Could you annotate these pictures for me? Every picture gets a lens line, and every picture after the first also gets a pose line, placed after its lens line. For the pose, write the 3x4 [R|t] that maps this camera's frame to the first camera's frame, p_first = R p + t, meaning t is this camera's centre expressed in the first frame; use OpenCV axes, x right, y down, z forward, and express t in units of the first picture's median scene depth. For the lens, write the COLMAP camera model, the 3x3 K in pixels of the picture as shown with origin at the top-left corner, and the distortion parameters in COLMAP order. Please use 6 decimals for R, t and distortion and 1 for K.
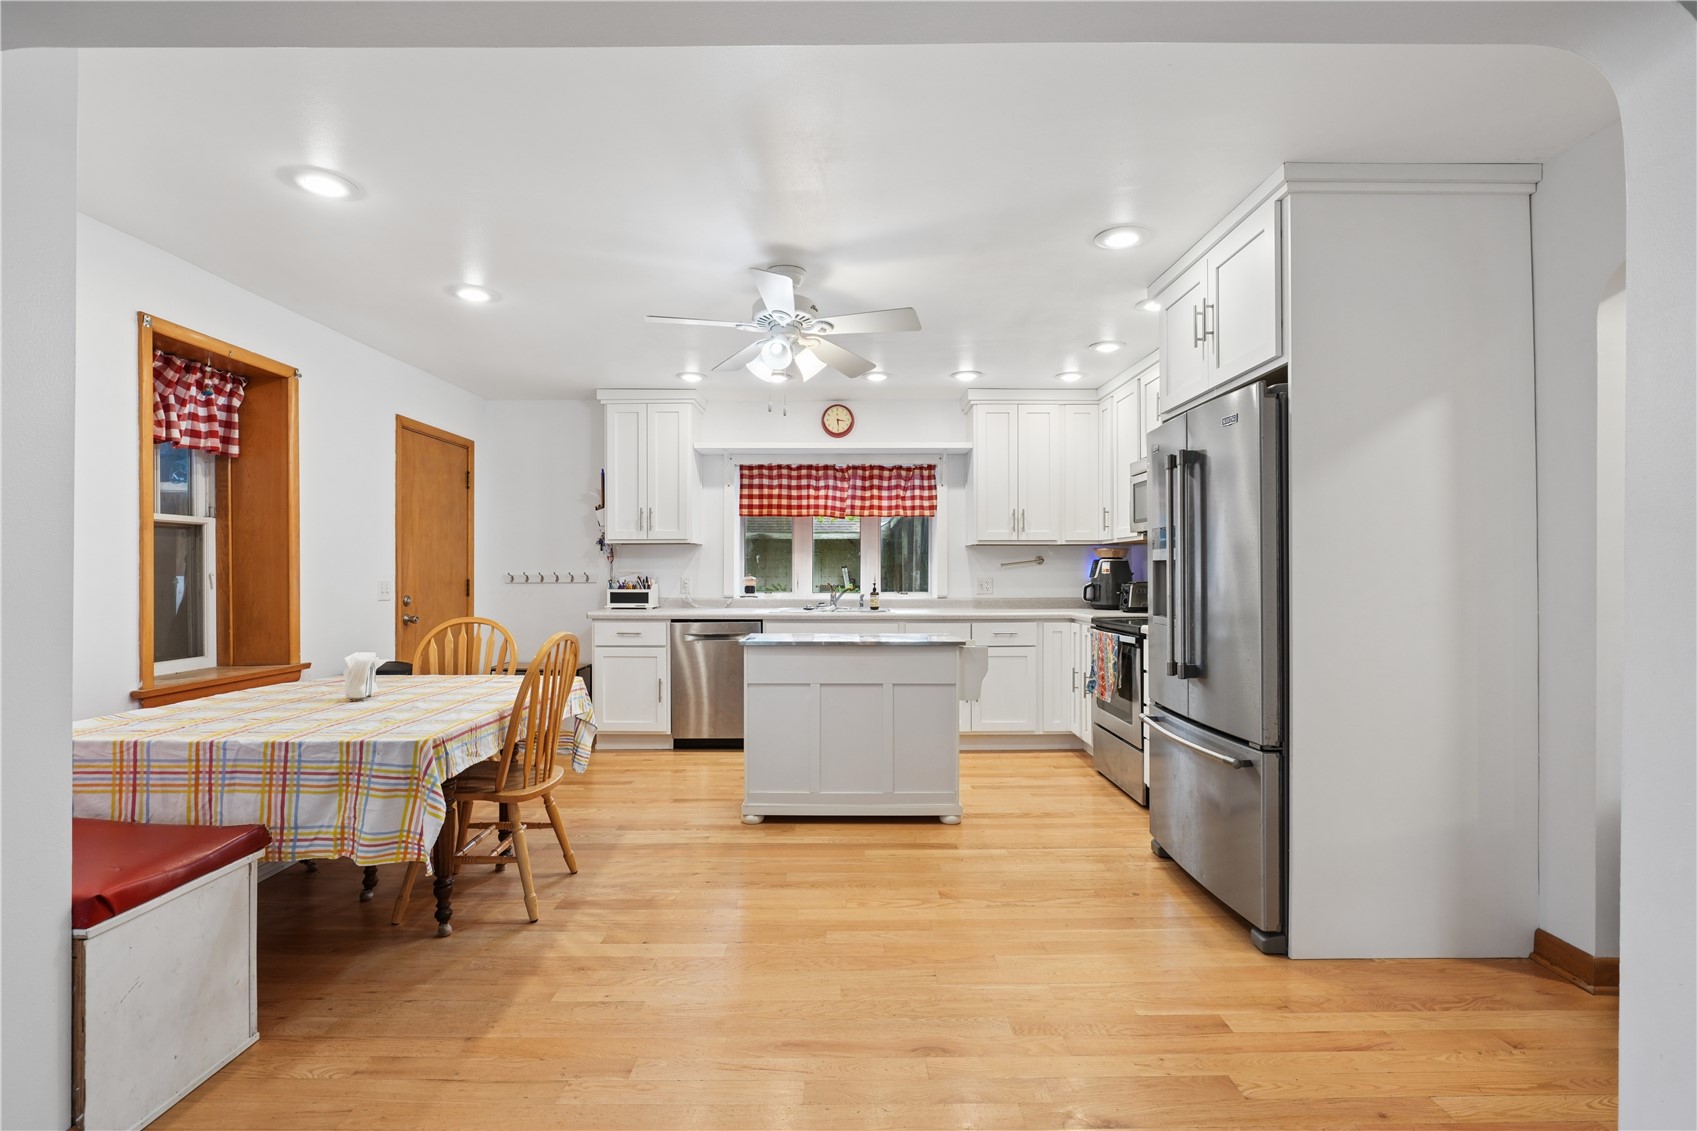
lens RADIAL K [[765.9, 0, 848.5], [0, 765.9, 565.5], [0, 0, 1]] dist [-0.021007, 0.010988]
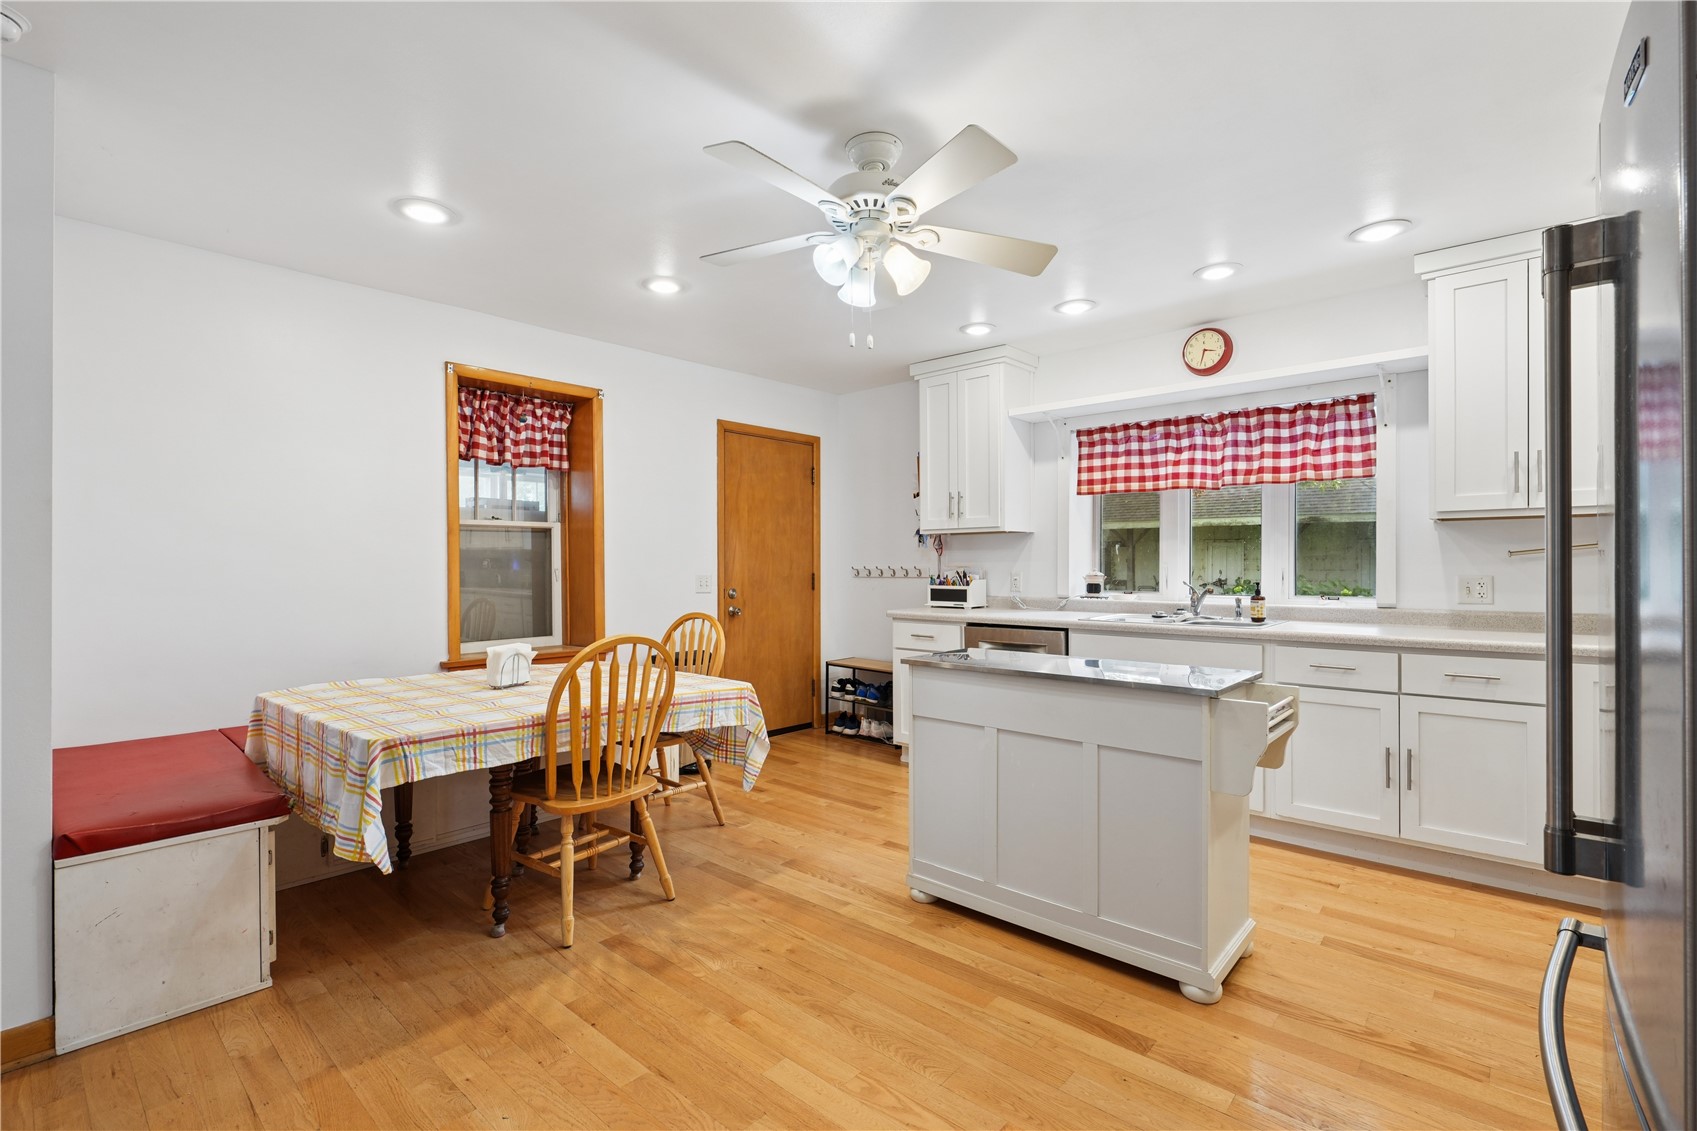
lens RADIAL K [[765.9, 0, 848.5], [0, 765.9, 565.5], [0, 0, 1]] dist [-0.021007, 0.010988]
pose [[0.744336, -0.000437, -0.667806, 0.209322], [0.007831, 0.999937, 0.008074, -0.000177], [0.667760, -0.011239, 0.744292, 0.254686]]
